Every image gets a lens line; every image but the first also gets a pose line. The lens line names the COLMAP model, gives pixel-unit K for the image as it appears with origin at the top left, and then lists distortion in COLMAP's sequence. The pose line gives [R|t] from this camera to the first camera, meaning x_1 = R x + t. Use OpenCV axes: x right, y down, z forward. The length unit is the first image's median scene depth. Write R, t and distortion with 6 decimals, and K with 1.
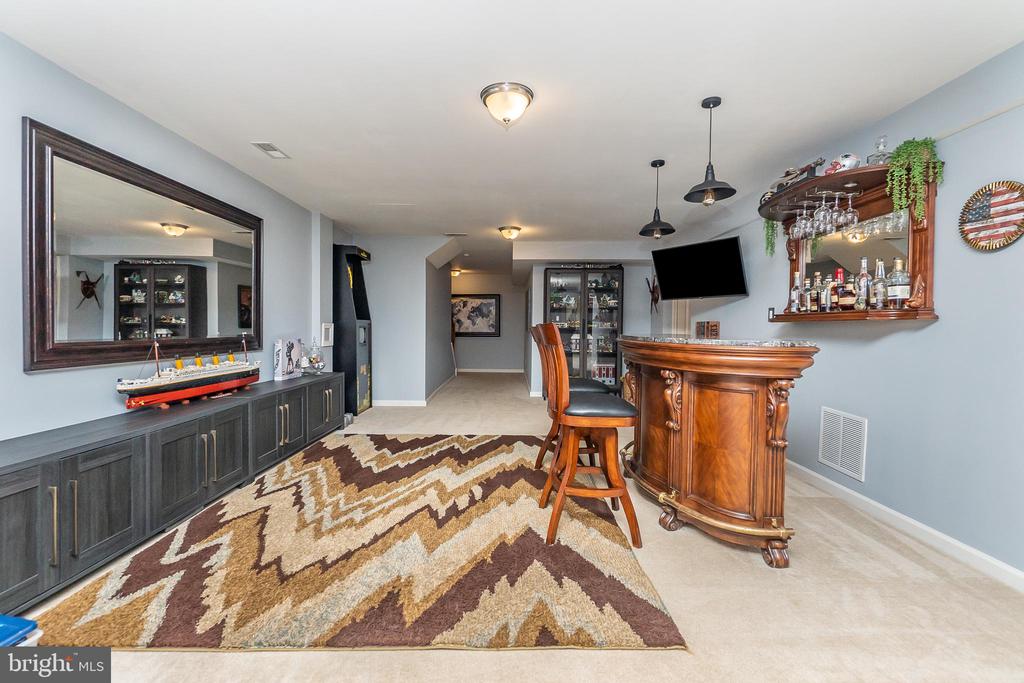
lens RADIAL K [[449.3, 0, 510.4], [0, 449.3, 339.3], [0, 0, 1]] dist [0.002479, 0.000307]
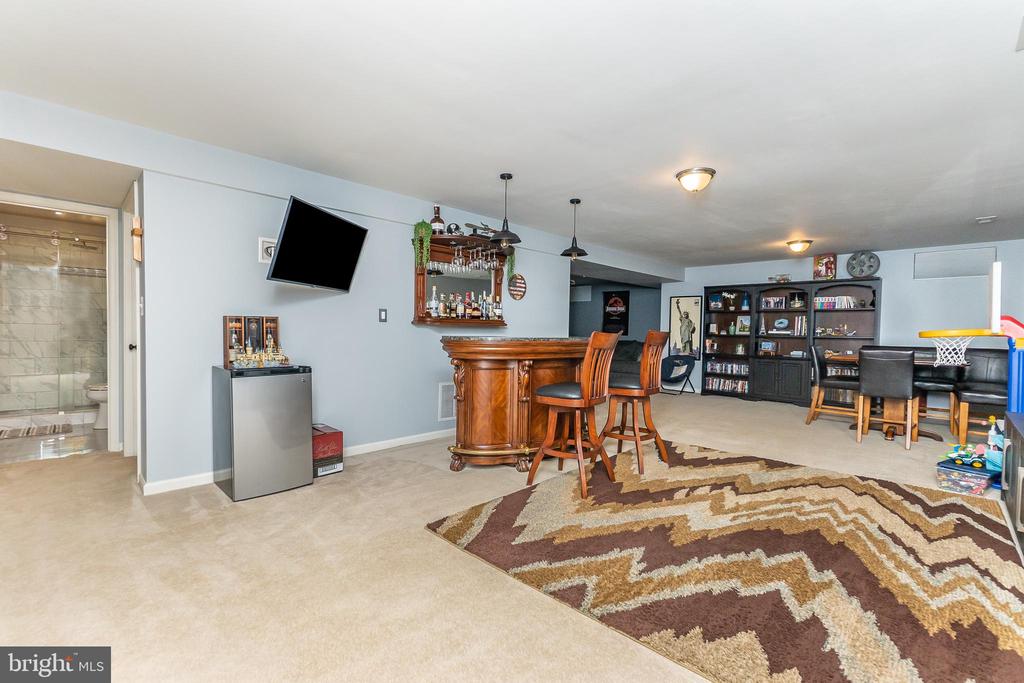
lens RADIAL K [[449.3, 0, 507.5], [0, 449.3, 336.5], [0, 0, 1]] dist [0.002479, 0.000307]
pose [[-0.714417, -0.031041, 0.699032, -0.549054], [-0.003395, 0.999158, 0.040898, -0.069144], [-0.699712, 0.026845, -0.713920, 2.205956]]
